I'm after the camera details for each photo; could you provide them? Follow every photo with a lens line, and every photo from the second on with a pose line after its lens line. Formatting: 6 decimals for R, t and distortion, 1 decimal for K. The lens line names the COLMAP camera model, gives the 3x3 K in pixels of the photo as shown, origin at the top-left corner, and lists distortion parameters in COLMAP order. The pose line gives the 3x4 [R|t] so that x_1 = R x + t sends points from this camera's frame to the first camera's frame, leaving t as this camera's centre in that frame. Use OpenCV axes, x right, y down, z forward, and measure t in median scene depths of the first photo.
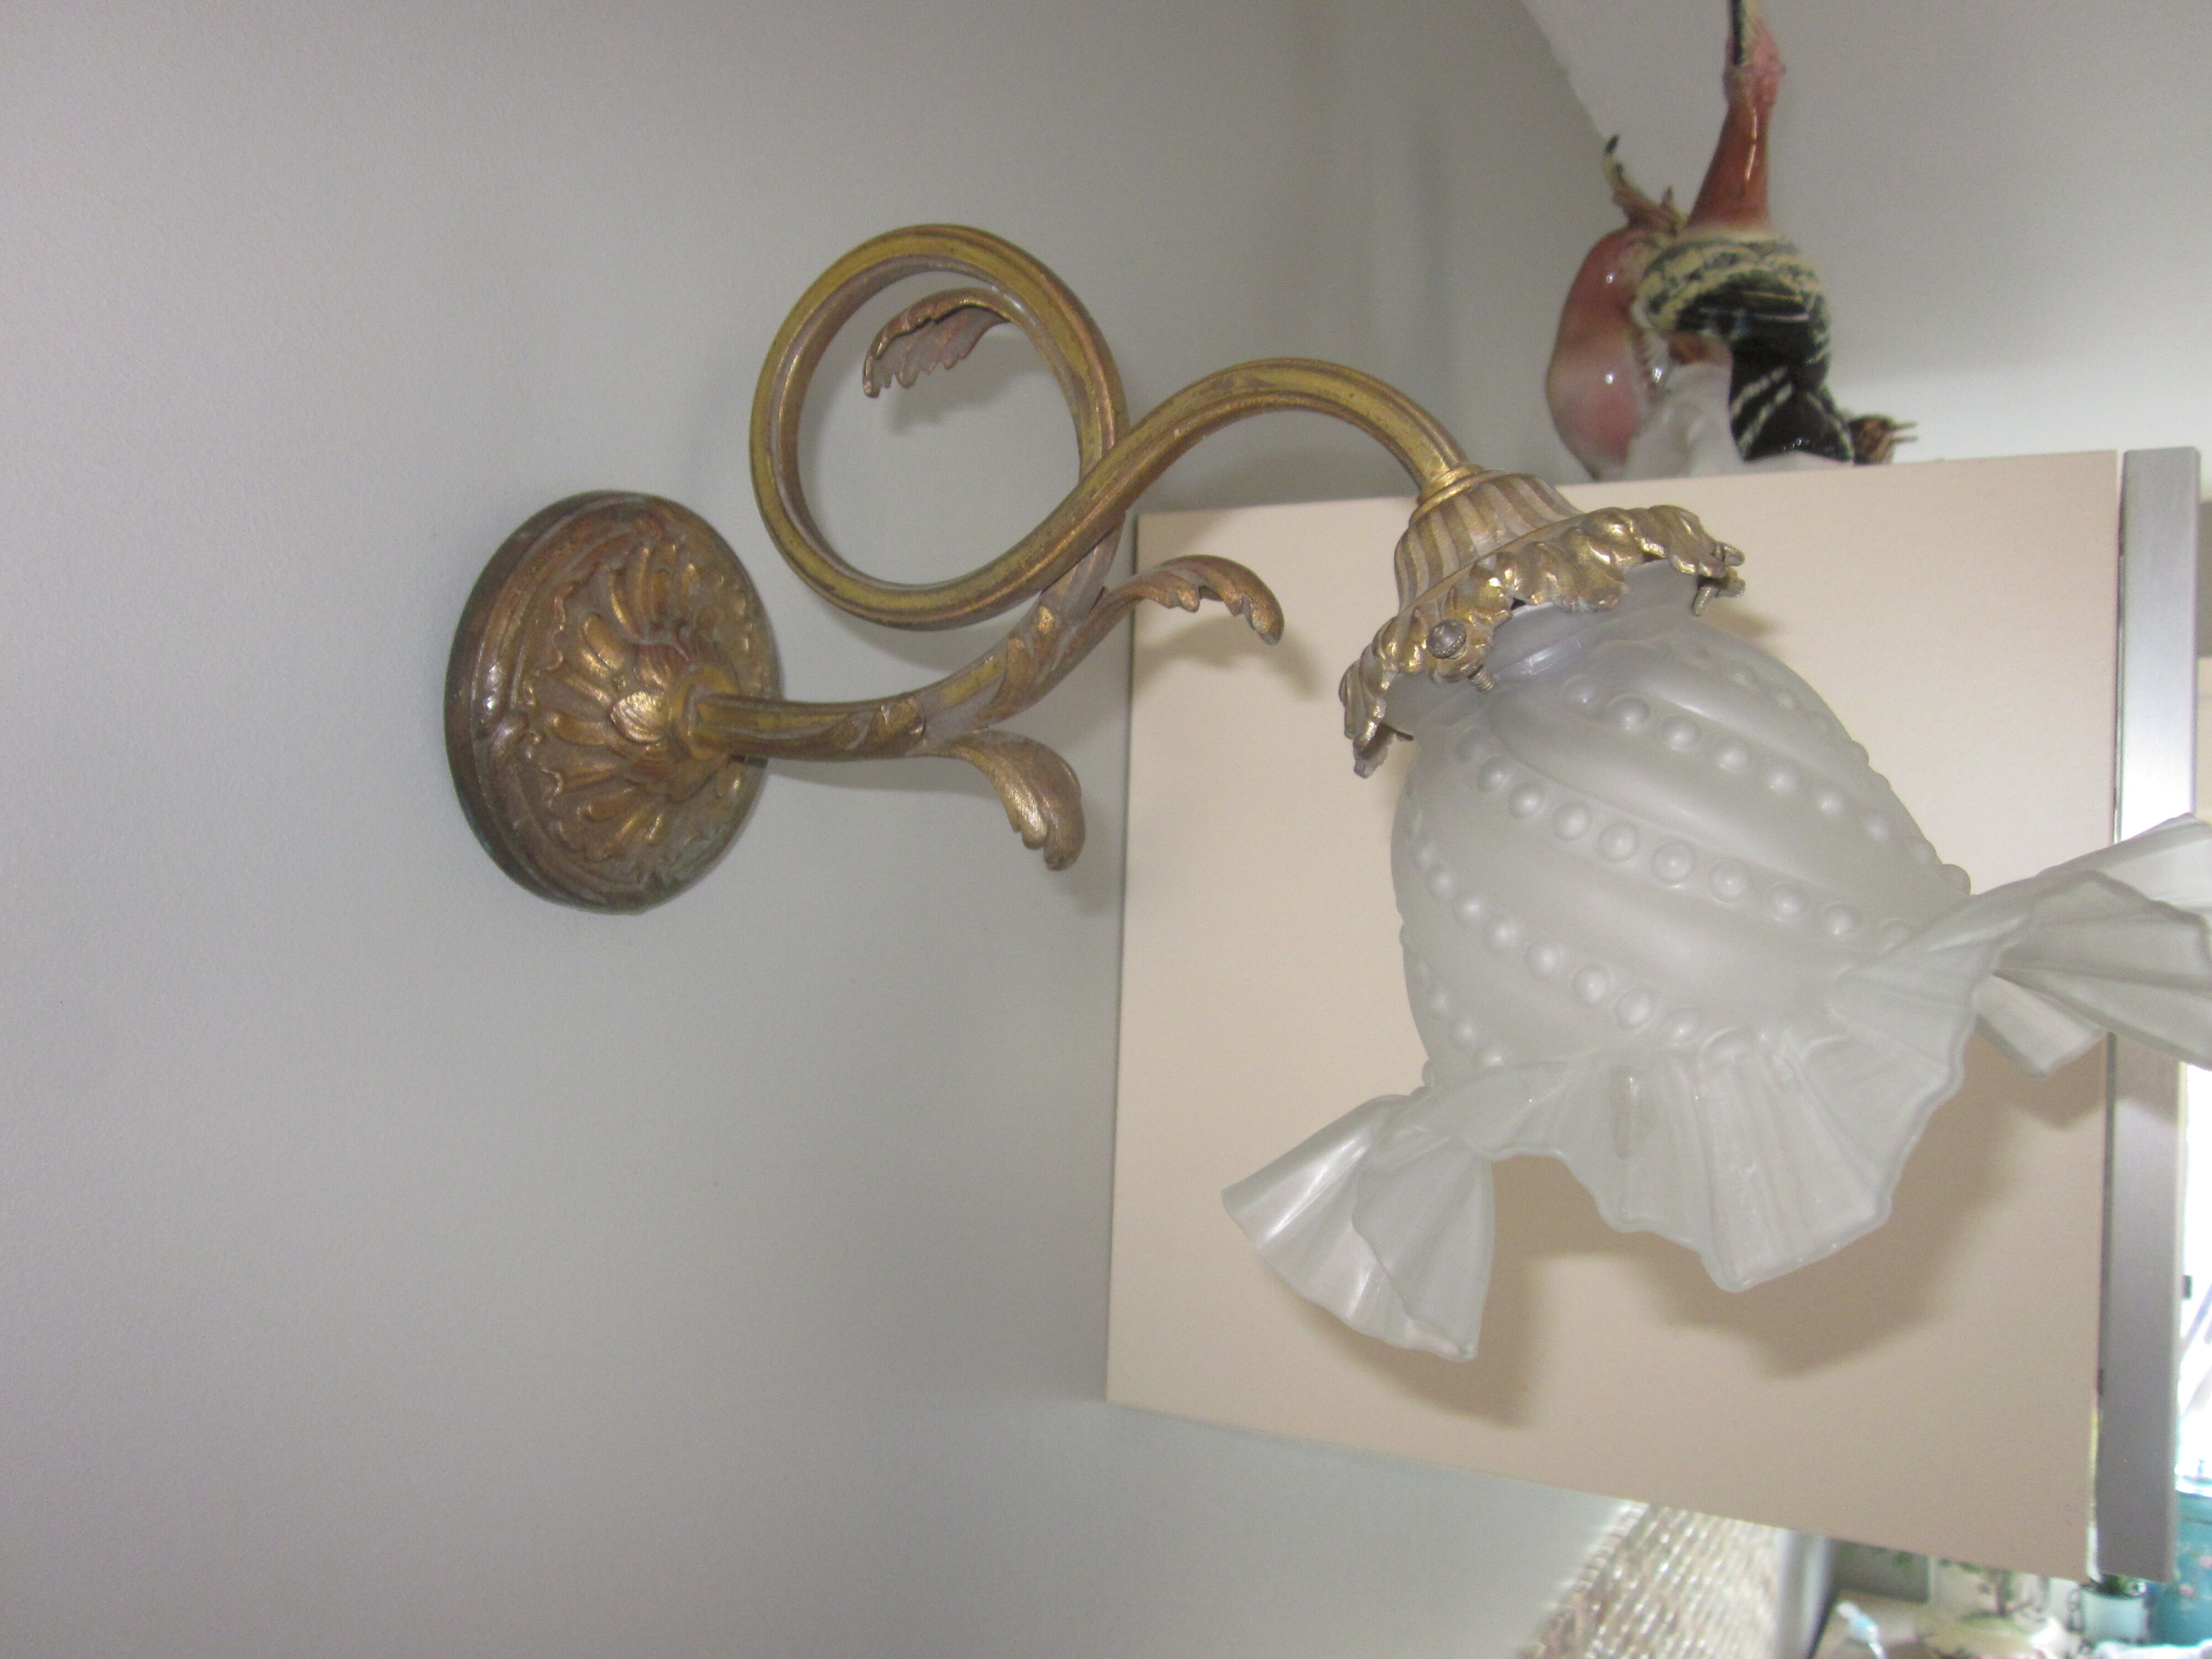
lens RADIAL K [[1836.1, 0, 1106.0], [0, 1836.1, 829.5], [0, 0, 1]] dist [-0.009102, -0.003103]
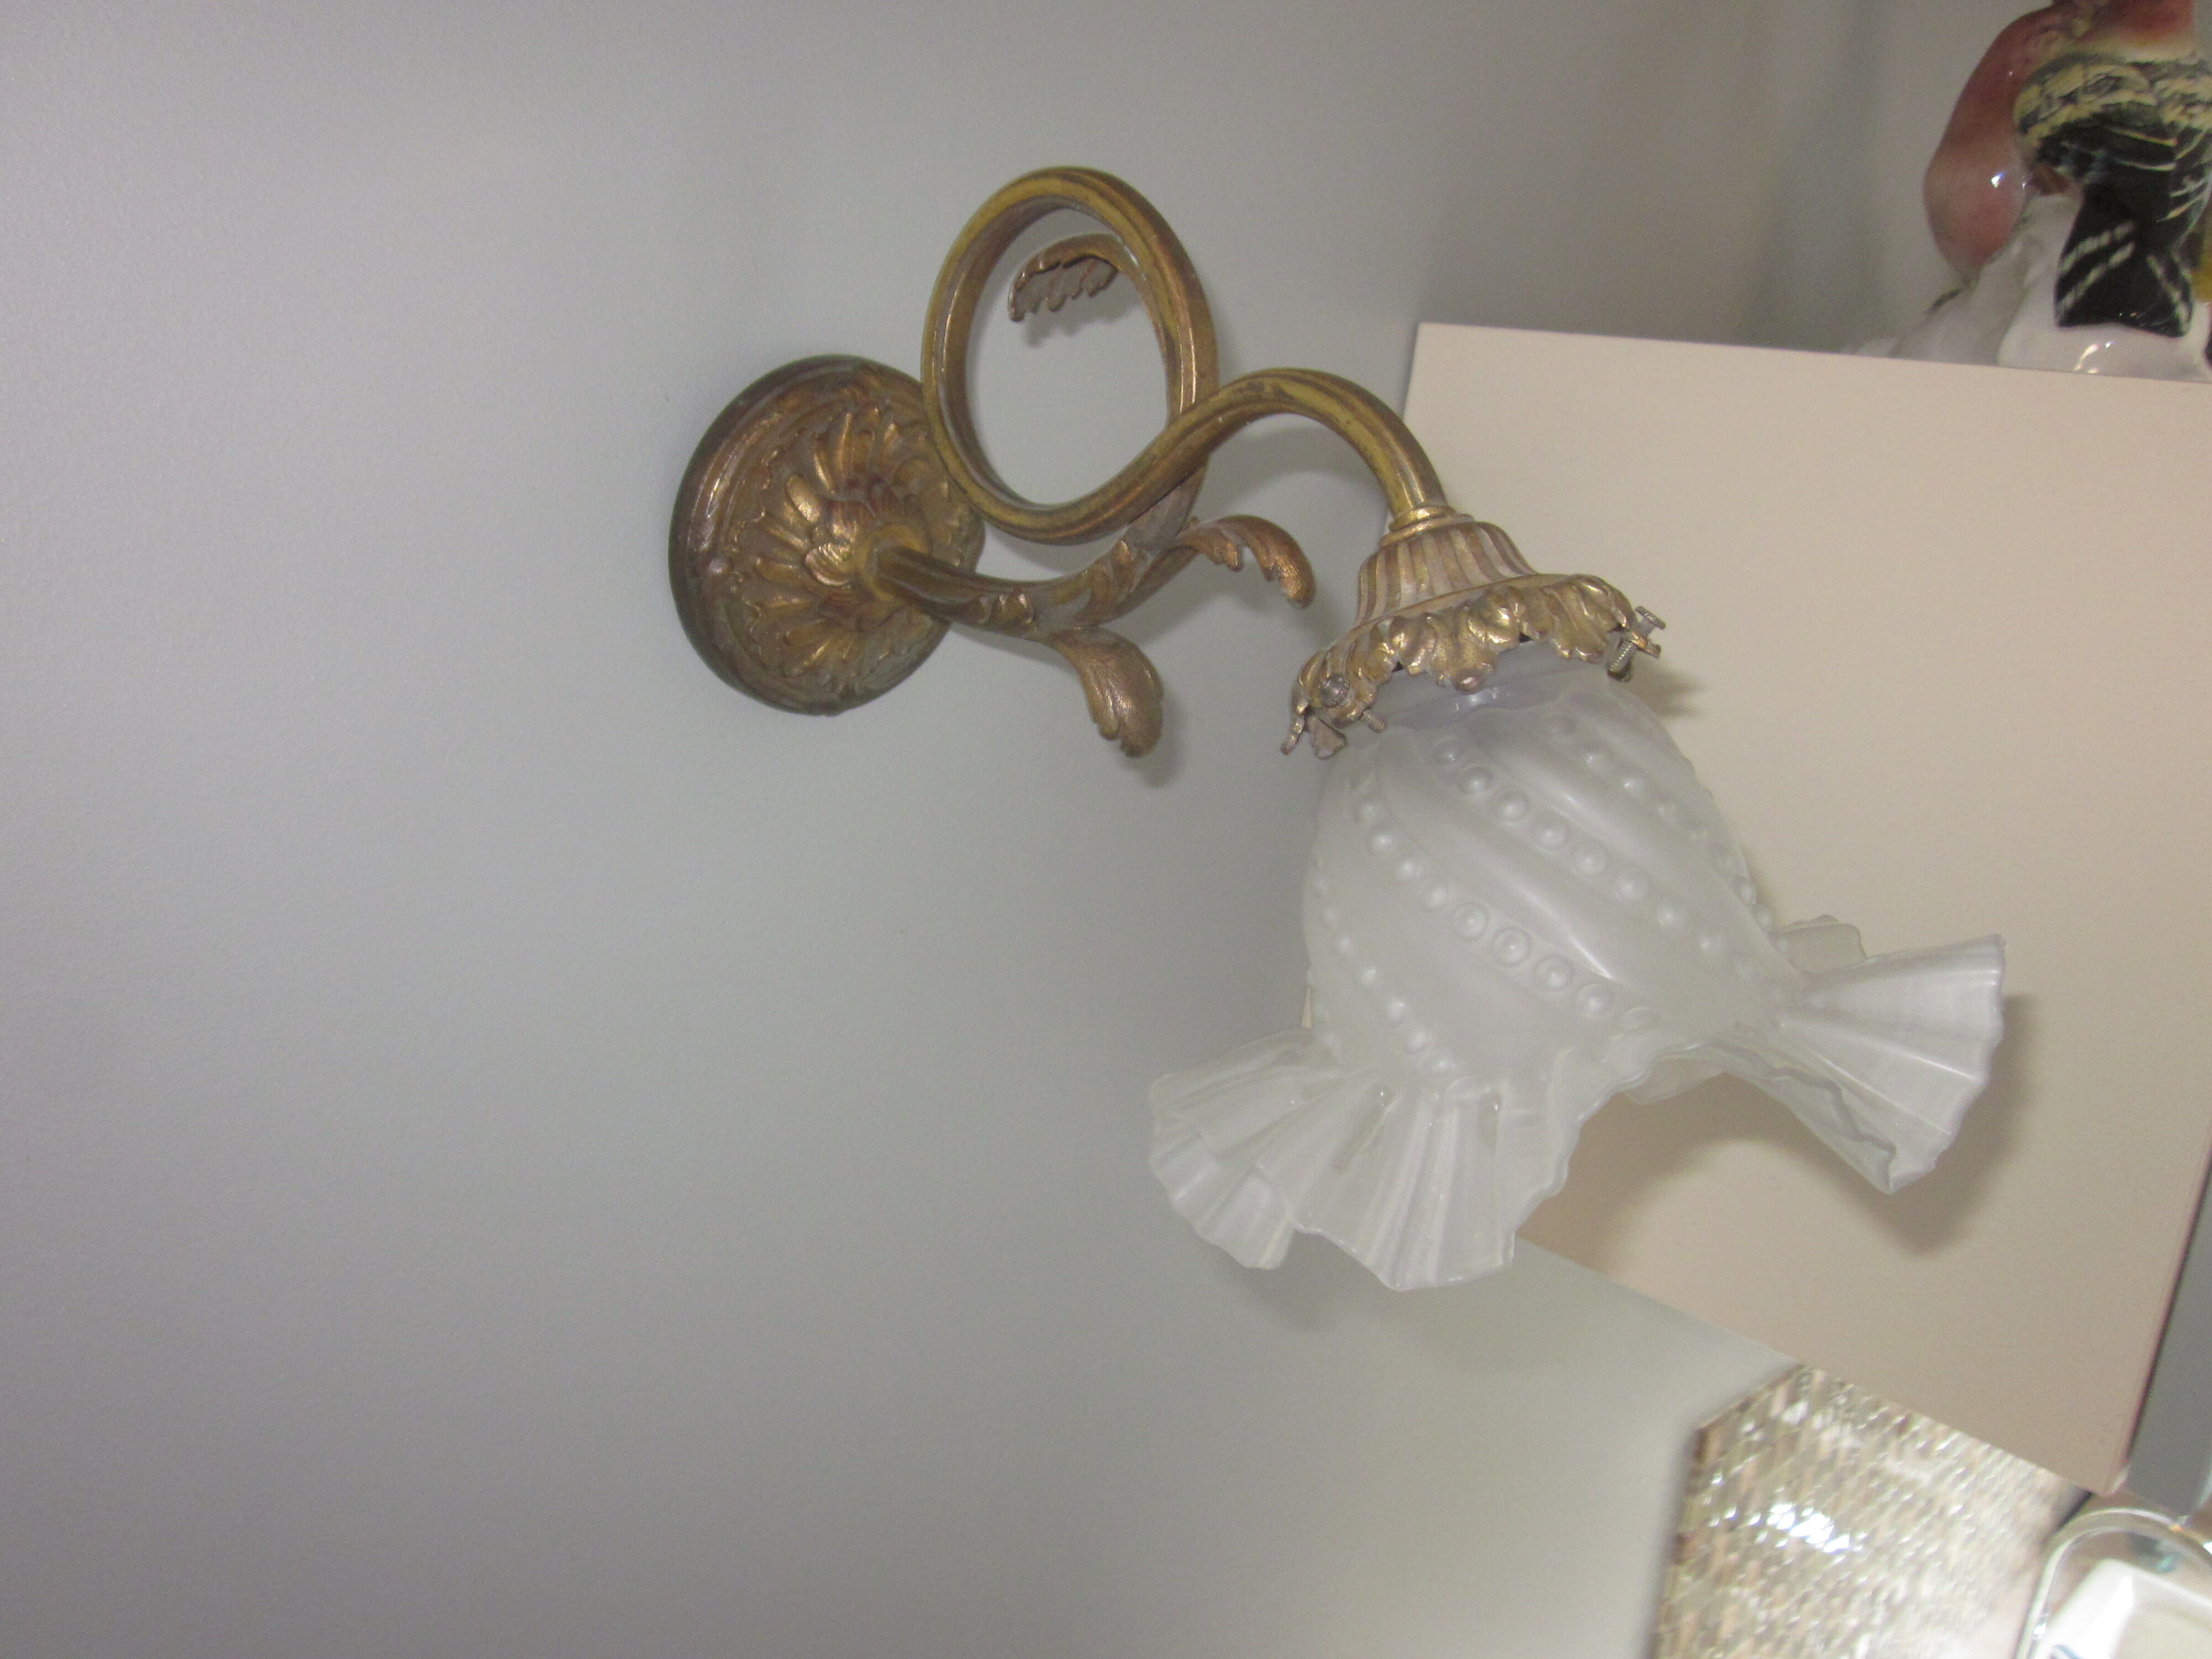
lens RADIAL K [[1810.0, 0, 1106.0], [0, 1810.0, 829.5], [0, 0, 1]] dist [0.006545, 0.003711]
pose [[0.961949, 0.148470, -0.229369, 0.208813], [-0.099274, 0.972029, 0.212848, -0.160514], [0.254555, -0.181978, 0.949782, -0.090652]]
